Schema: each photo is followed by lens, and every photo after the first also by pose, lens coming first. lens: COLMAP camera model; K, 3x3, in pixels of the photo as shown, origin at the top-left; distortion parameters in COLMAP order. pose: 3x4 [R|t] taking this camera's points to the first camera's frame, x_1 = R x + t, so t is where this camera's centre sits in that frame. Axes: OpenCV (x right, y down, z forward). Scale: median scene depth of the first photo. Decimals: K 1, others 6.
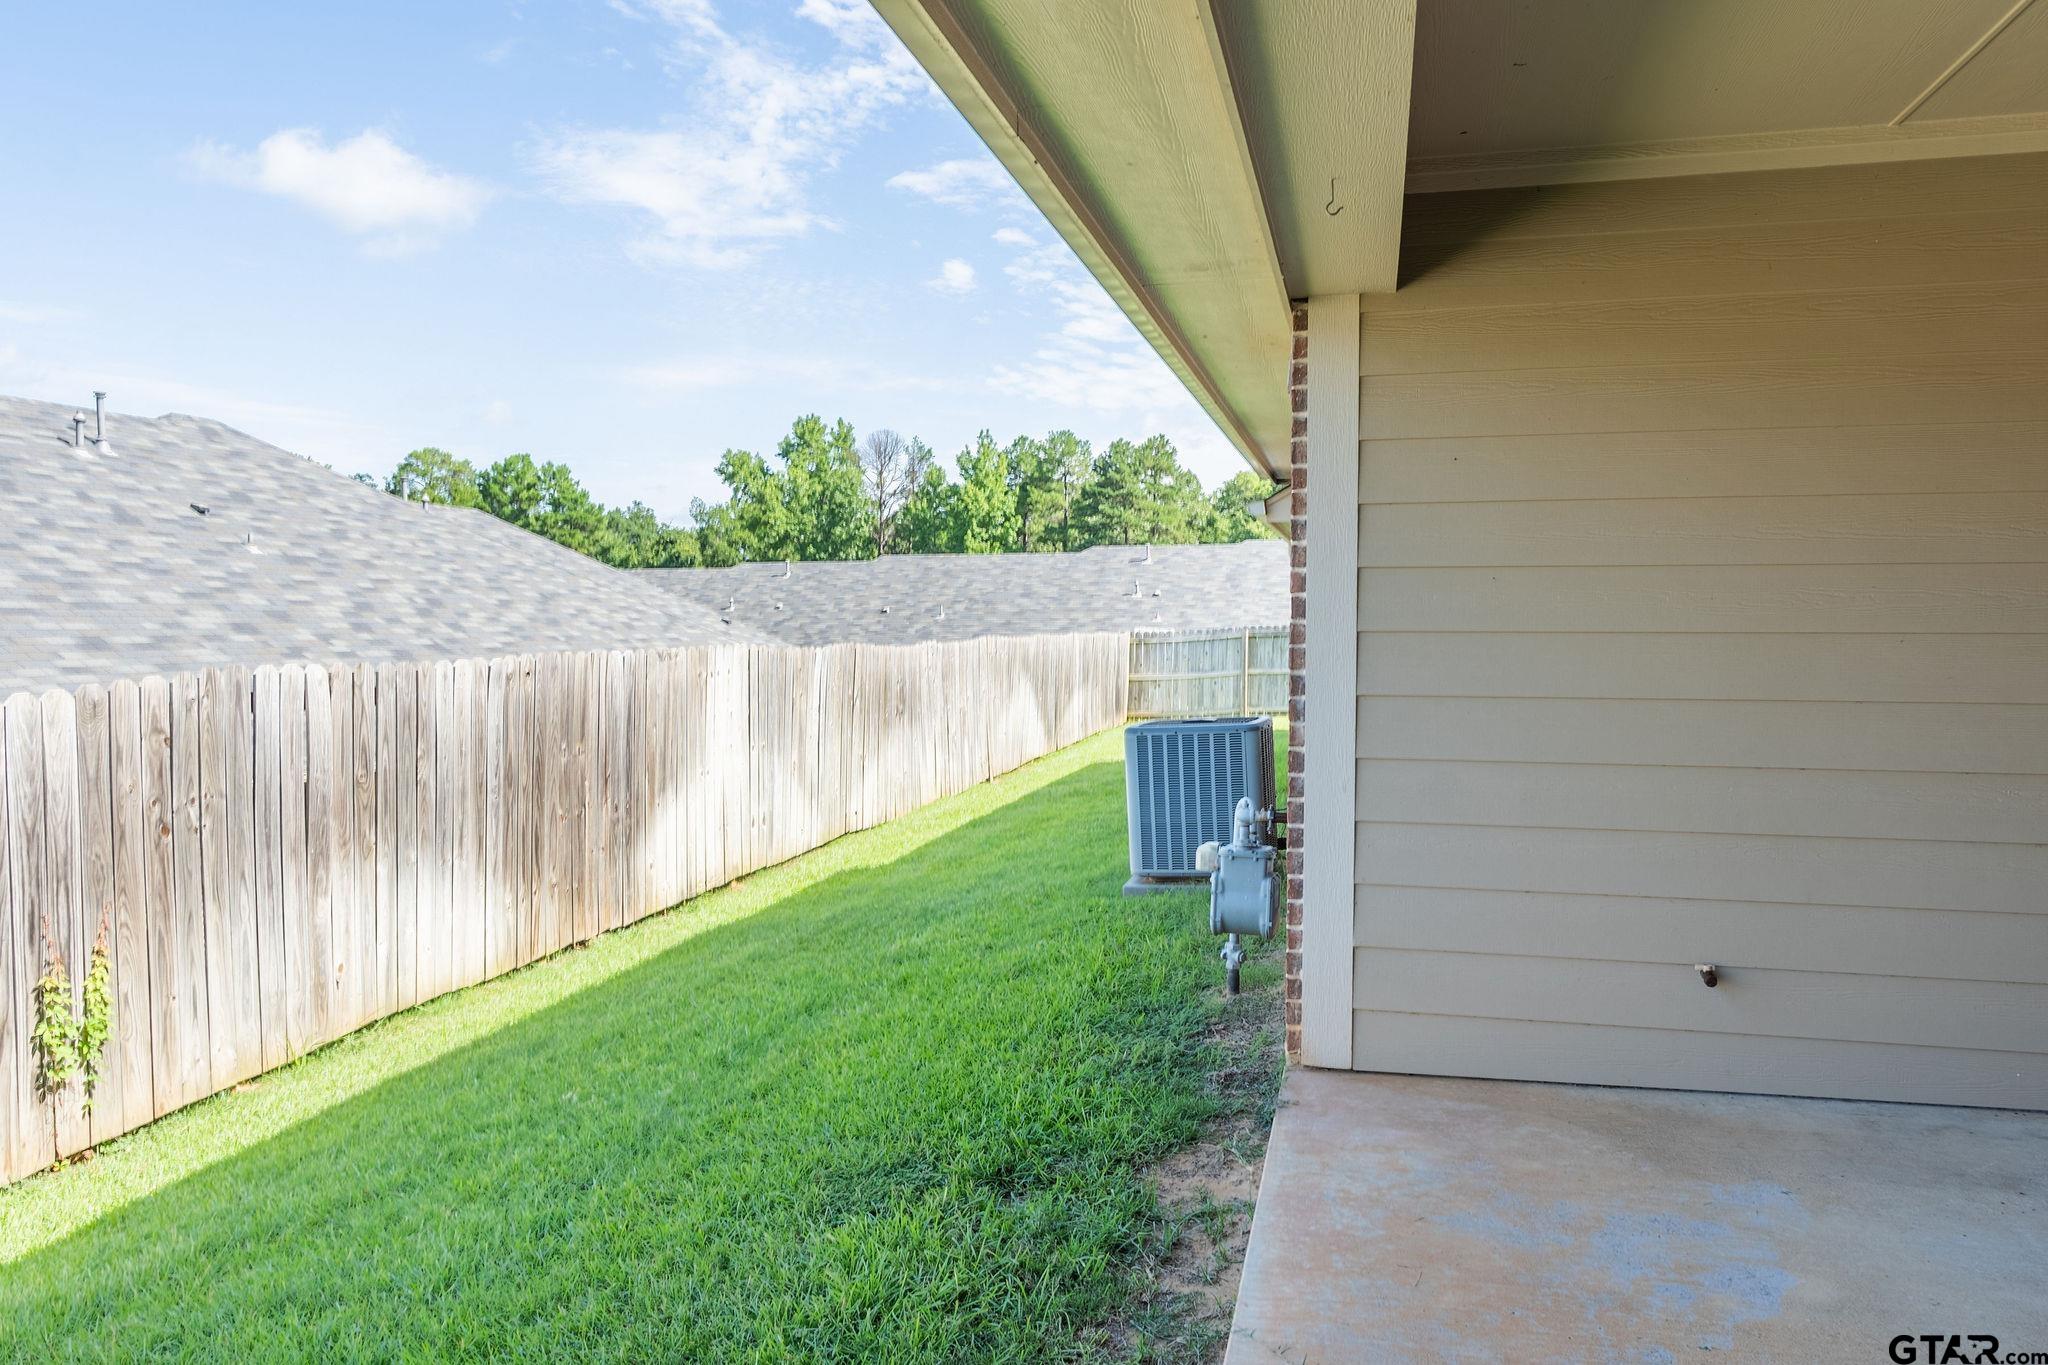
lens RADIAL K [[1421.8, 0, 1026.0], [0, 1421.8, 677.0], [0, 0, 1]] dist [-0.002850, -0.007156]
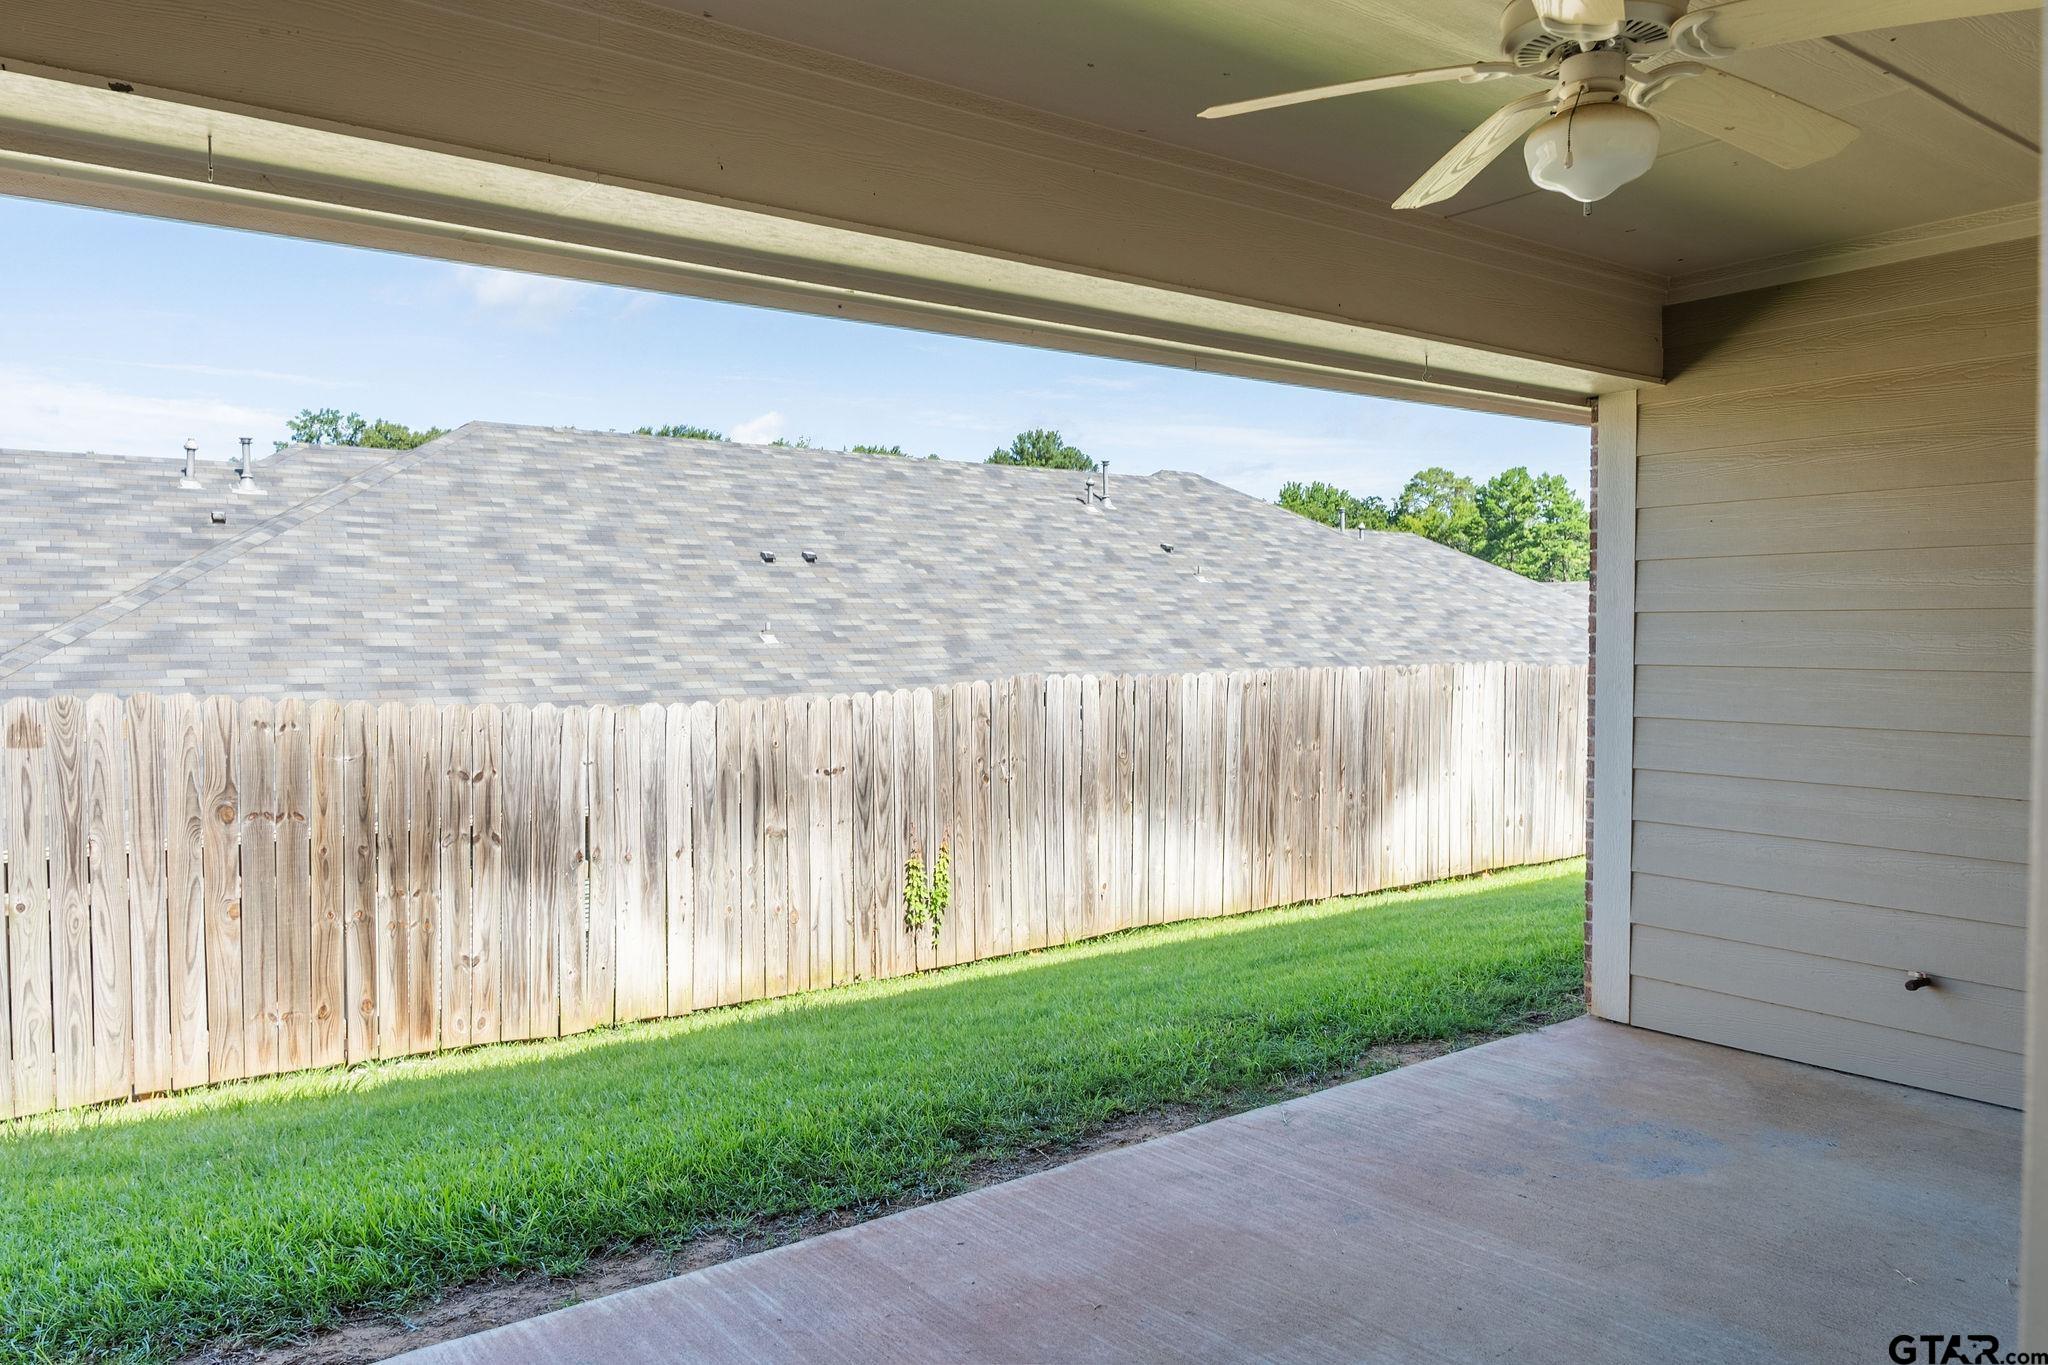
lens RADIAL K [[1421.8, 0, 1022.6], [0, 1421.8, 680.8], [0, 0, 1]] dist [-0.002850, -0.007156]
pose [[0.772764, 0.020302, -0.634369, 0.277832], [-0.022974, 0.999728, 0.004008, -0.005135], [0.634278, 0.011477, 0.773020, -0.128456]]
